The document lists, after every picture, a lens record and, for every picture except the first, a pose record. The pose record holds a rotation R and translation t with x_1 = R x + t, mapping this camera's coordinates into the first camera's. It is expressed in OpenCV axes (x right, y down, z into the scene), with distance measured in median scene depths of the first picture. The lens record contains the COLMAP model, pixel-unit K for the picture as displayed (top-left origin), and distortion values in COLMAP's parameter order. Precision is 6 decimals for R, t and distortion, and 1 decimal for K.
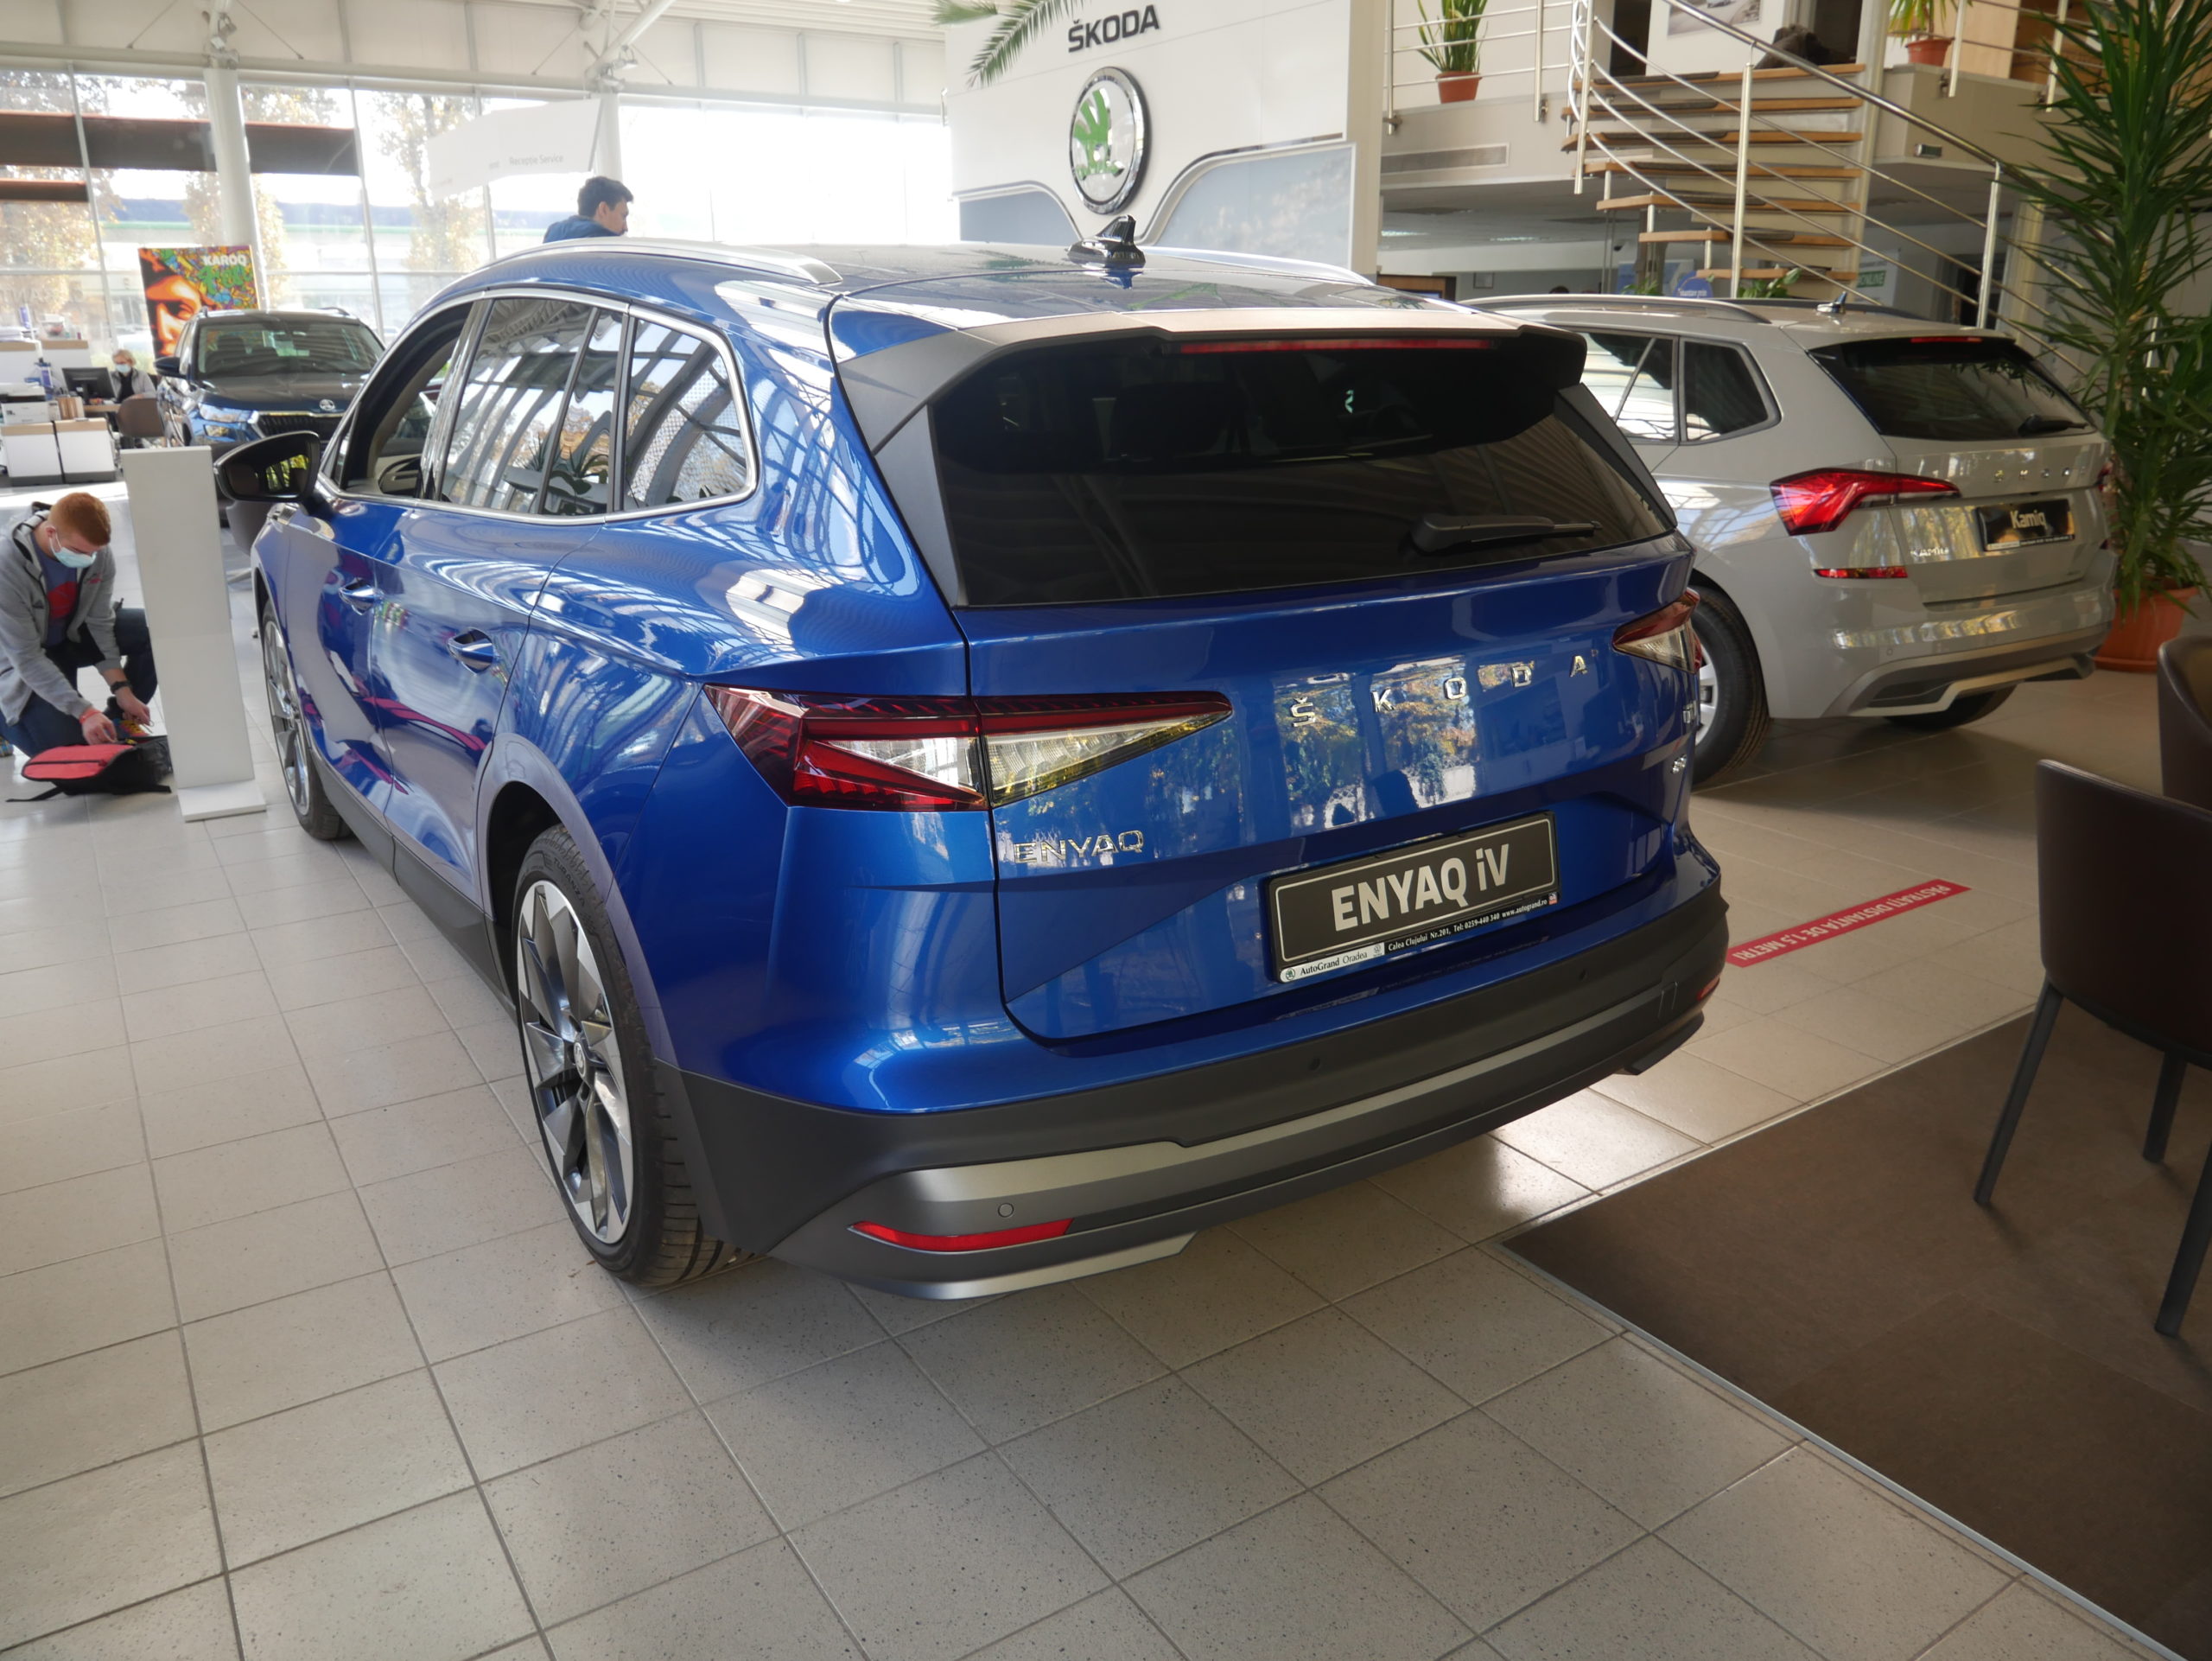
lens RADIAL K [[1602.9, 0, 1046.4], [0, 1602.9, 828.5], [0, 0, 1]] dist [-0.059625, 0.025698]
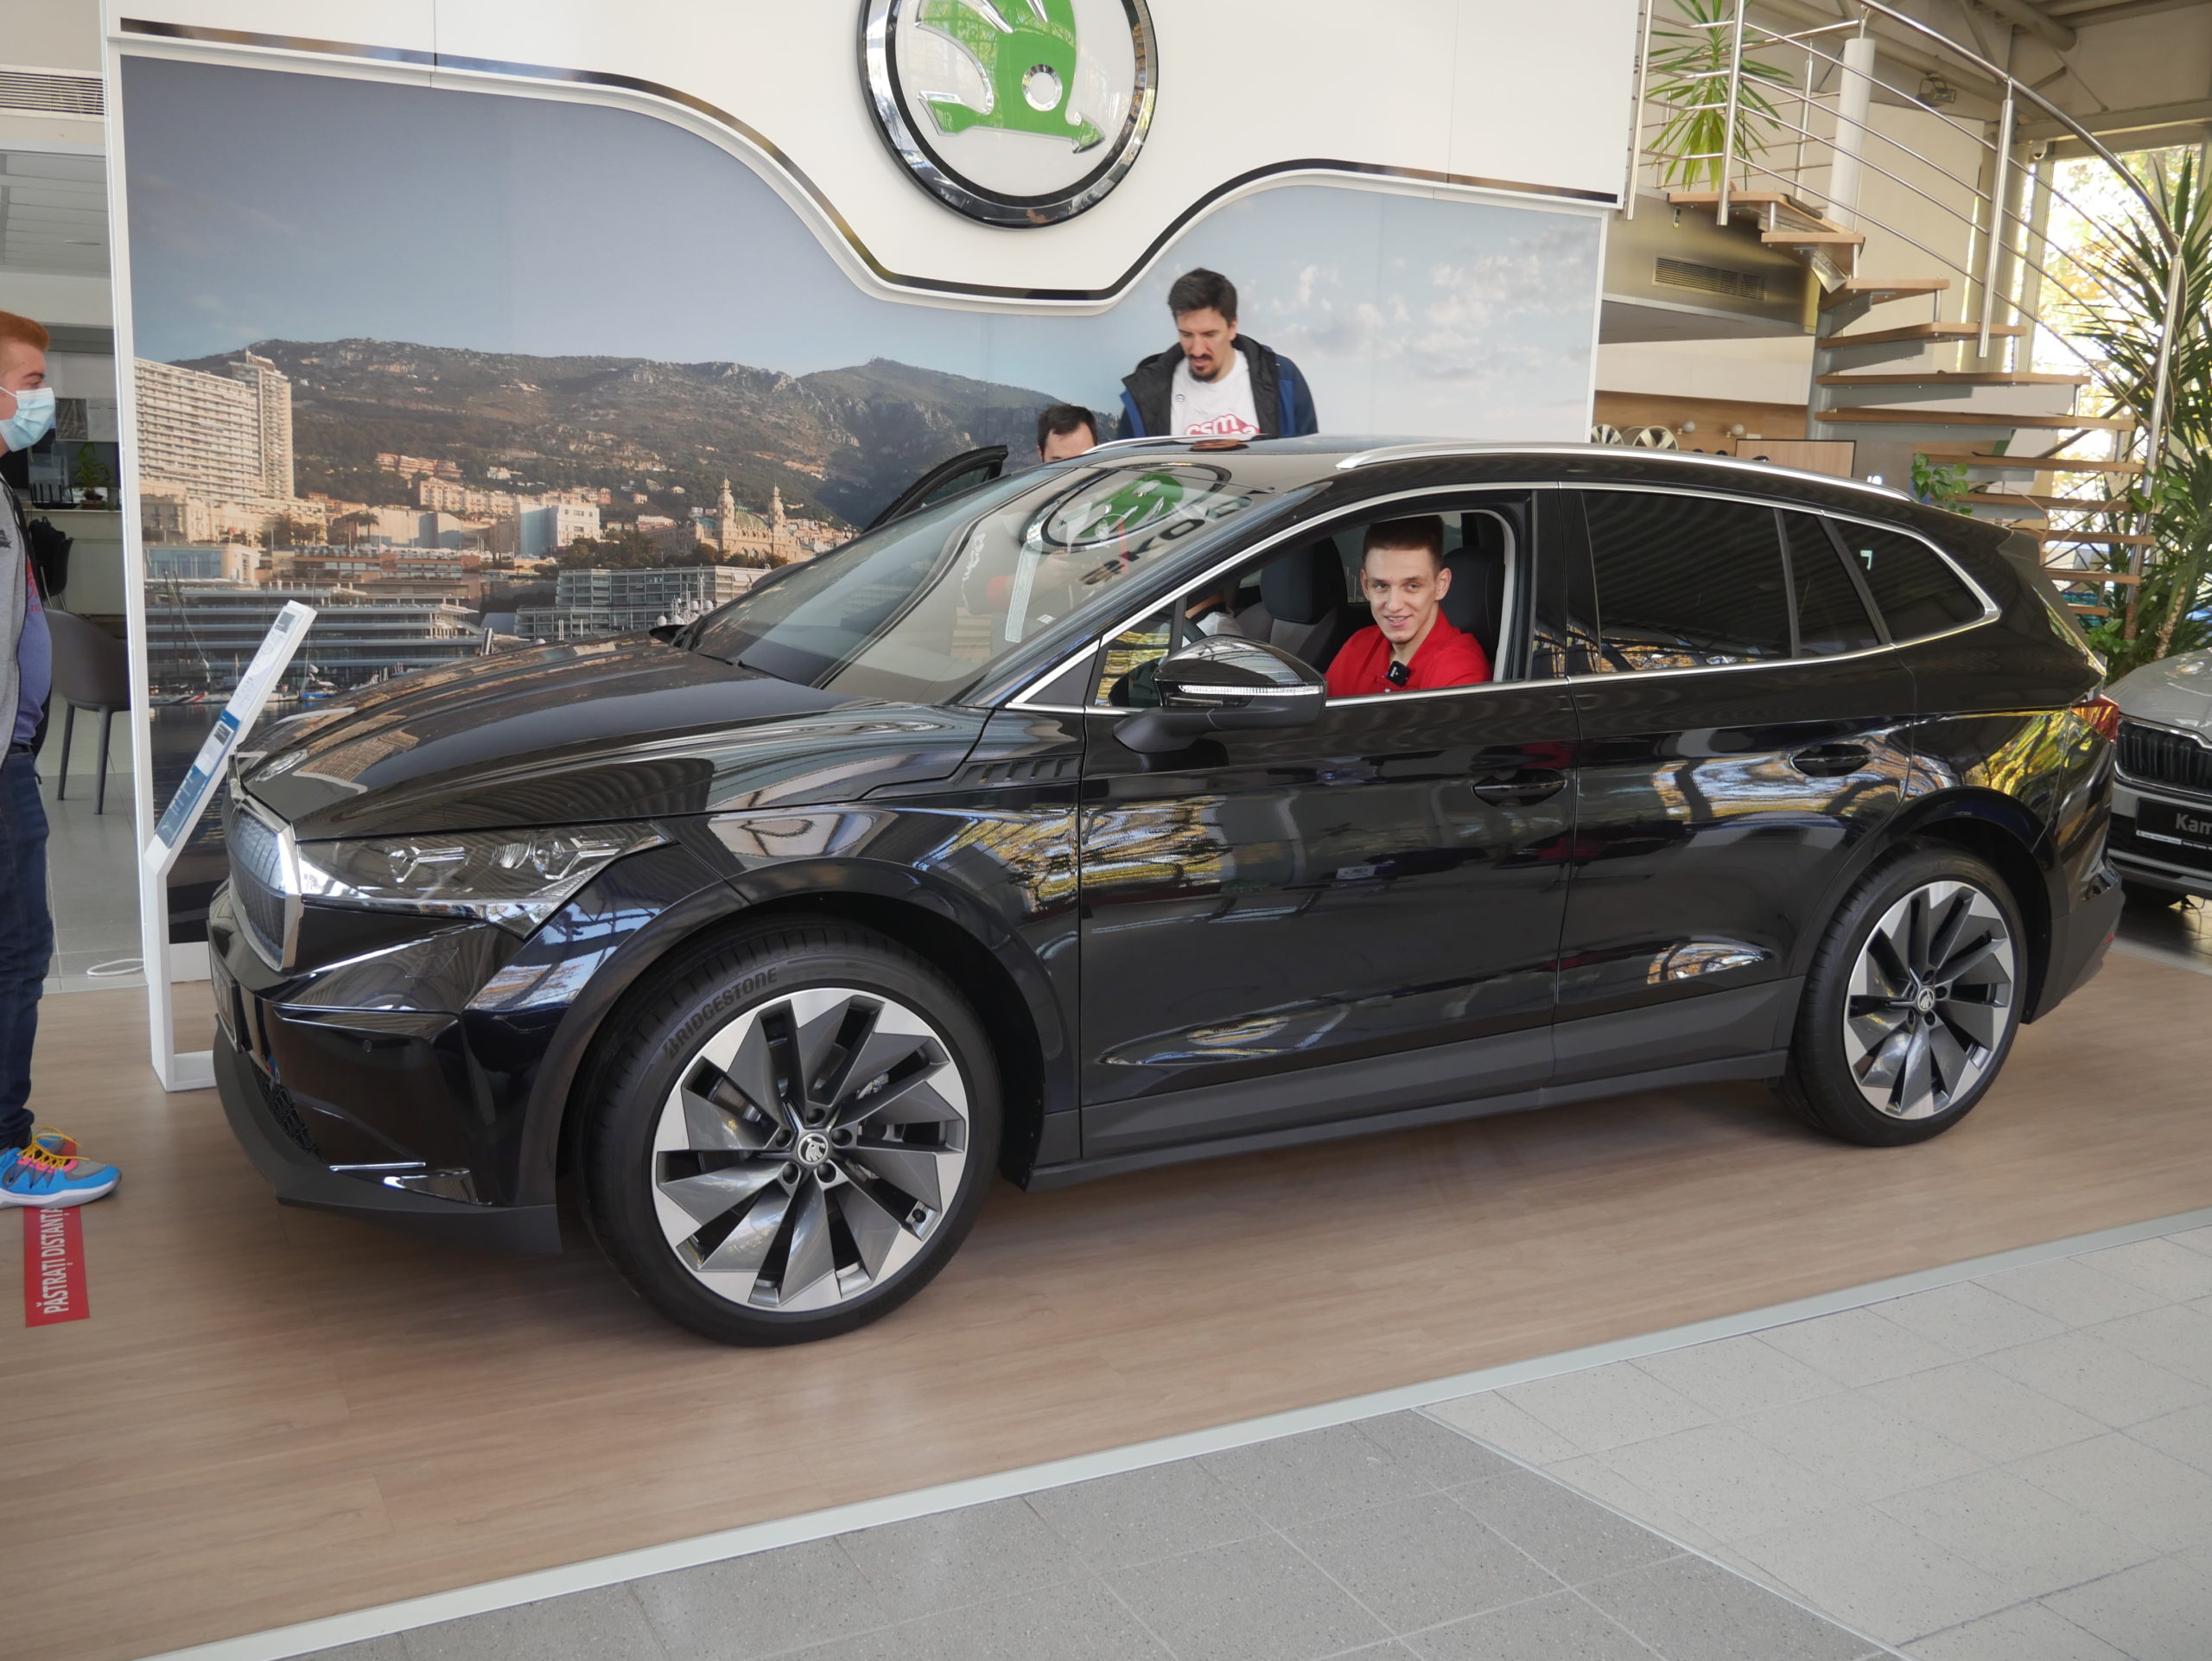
lens RADIAL K [[2061.0, 0, 1106.0], [0, 2061.0, 830.5], [0, 0, 1]] dist [-0.023919, 0.027391]
pose [[0.073646, -0.172224, 0.982301, -0.603139], [0.257400, 0.954885, 0.148119, -0.348312], [-0.963495, 0.241936, 0.114654, 1.079974]]
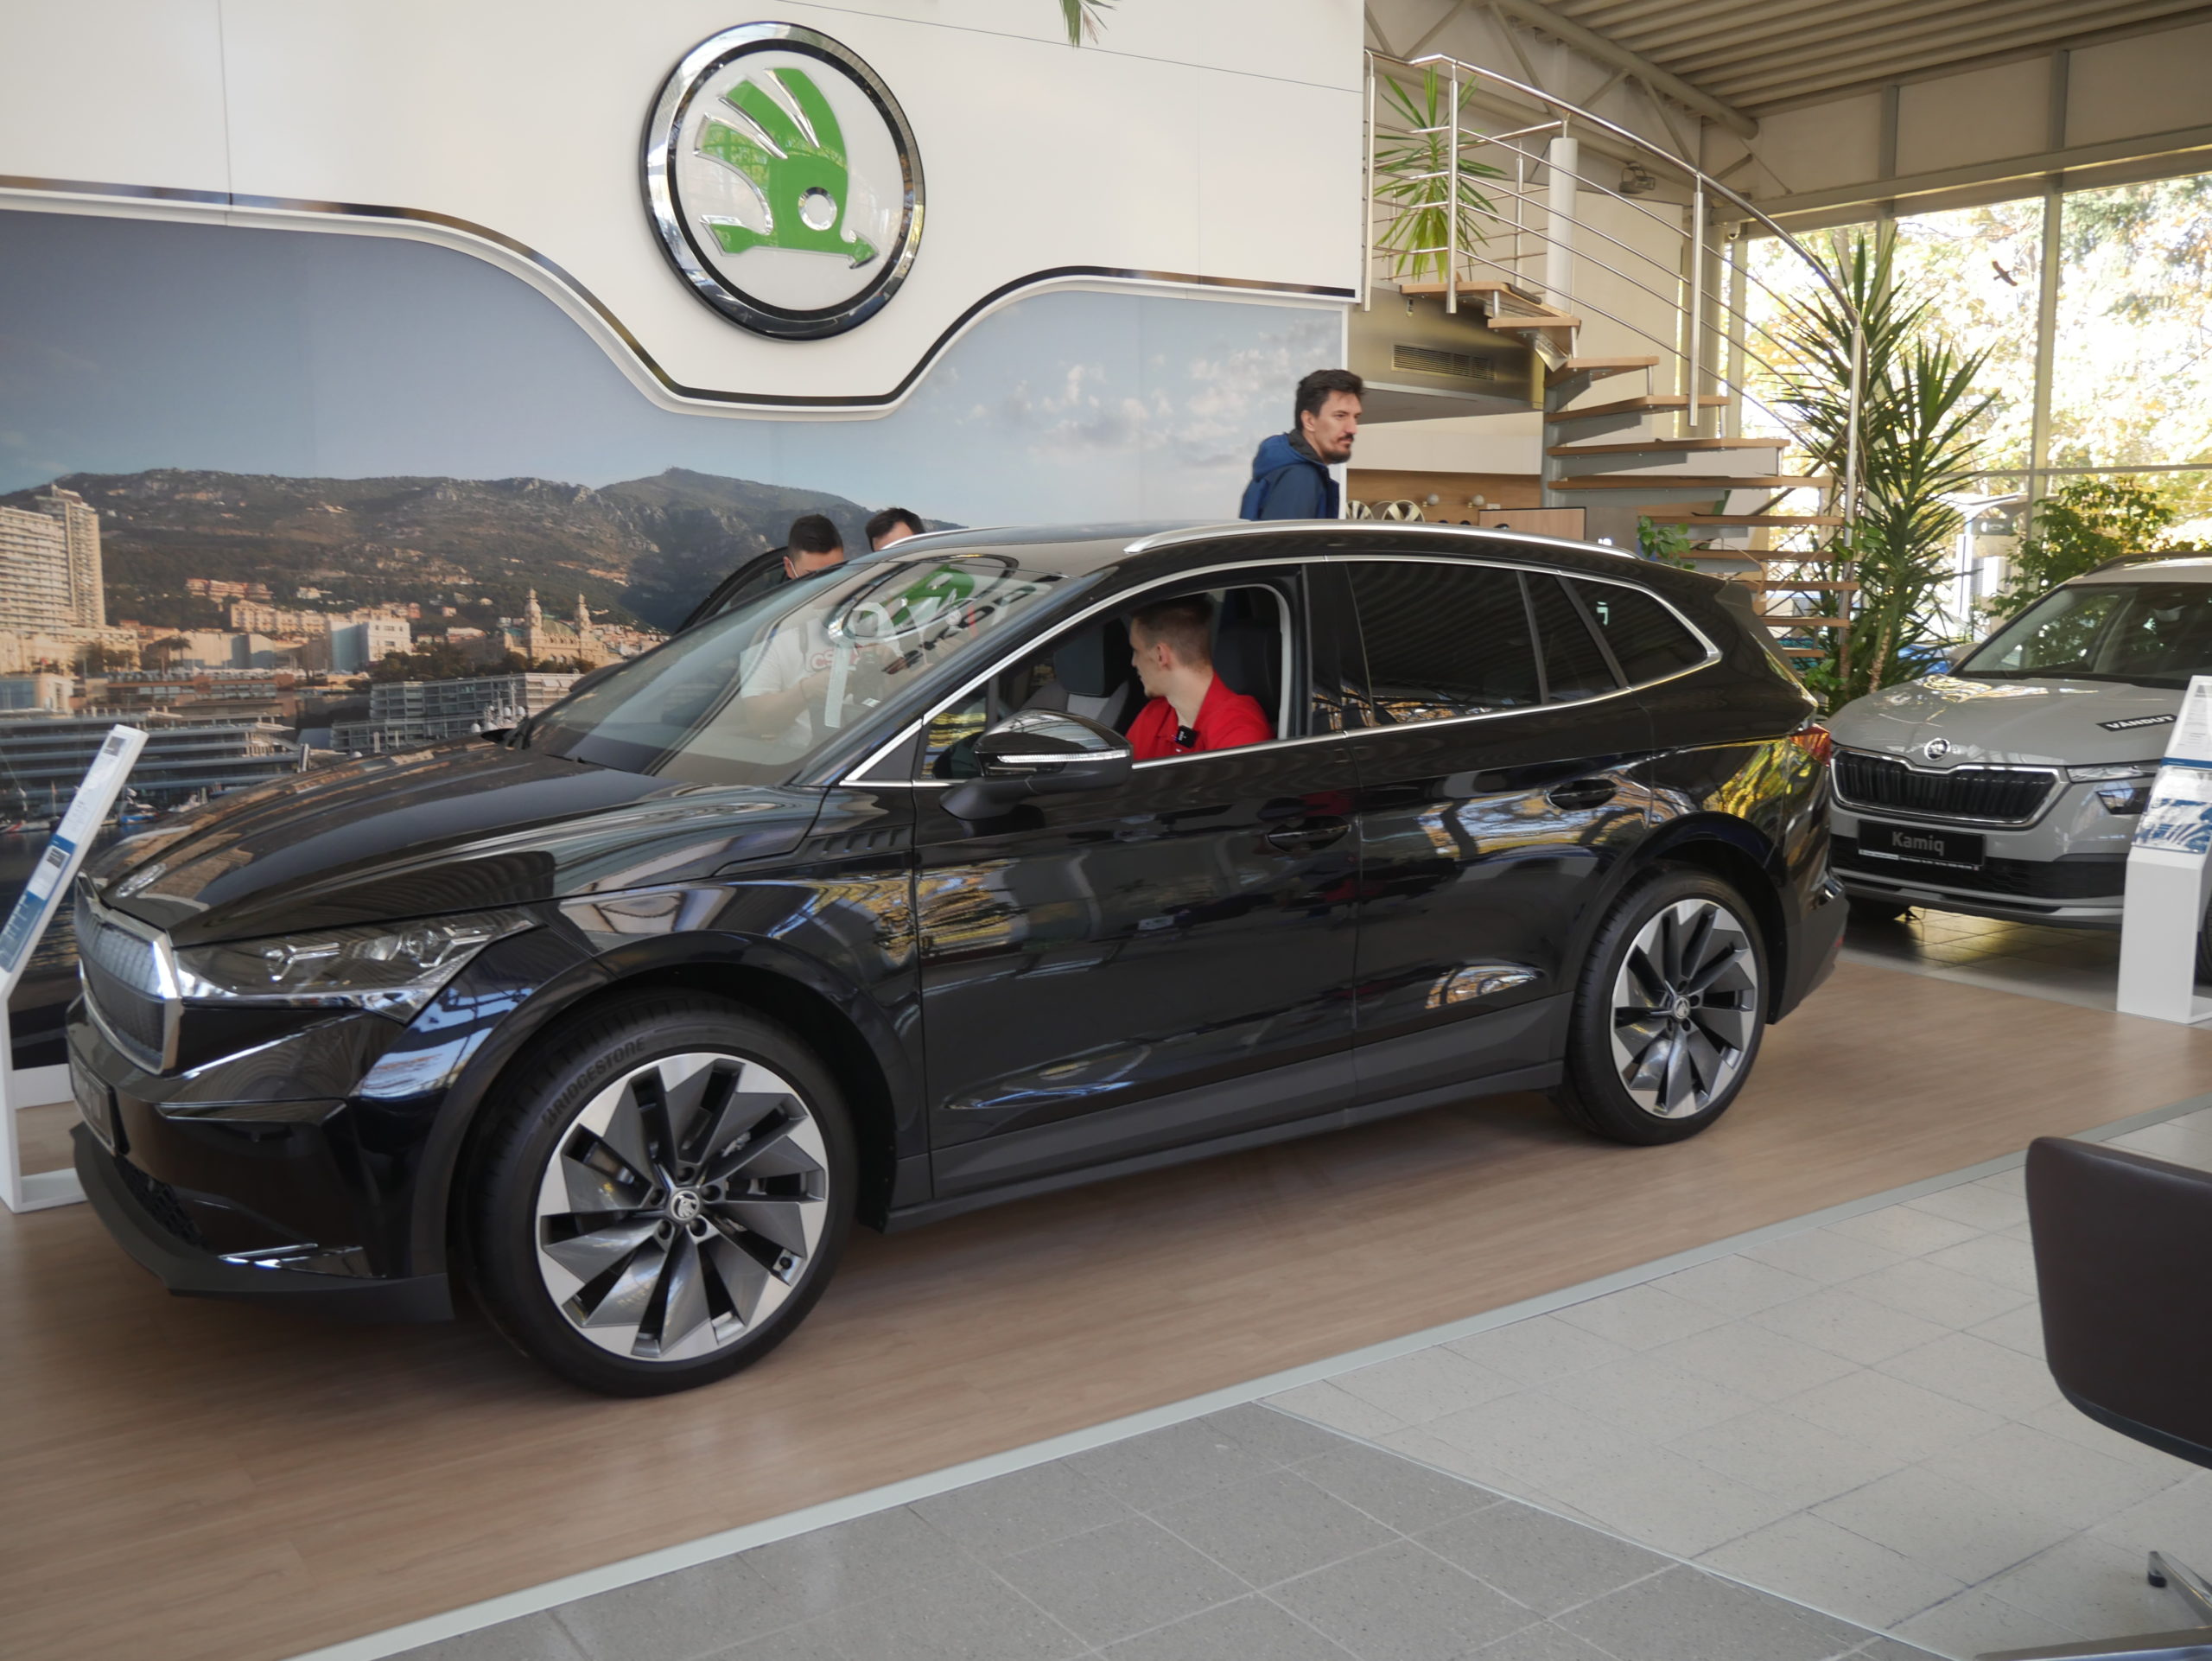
lens RADIAL K [[2061.0, 0, 1106.0], [0, 2061.0, 830.5], [0, 0, 1]] dist [-0.023919, 0.027391]
pose [[-0.041886, -0.131091, 0.990485, -0.637328], [0.299175, 0.944222, 0.137619, -0.350581], [-0.953278, 0.302093, -0.000330, 1.087753]]
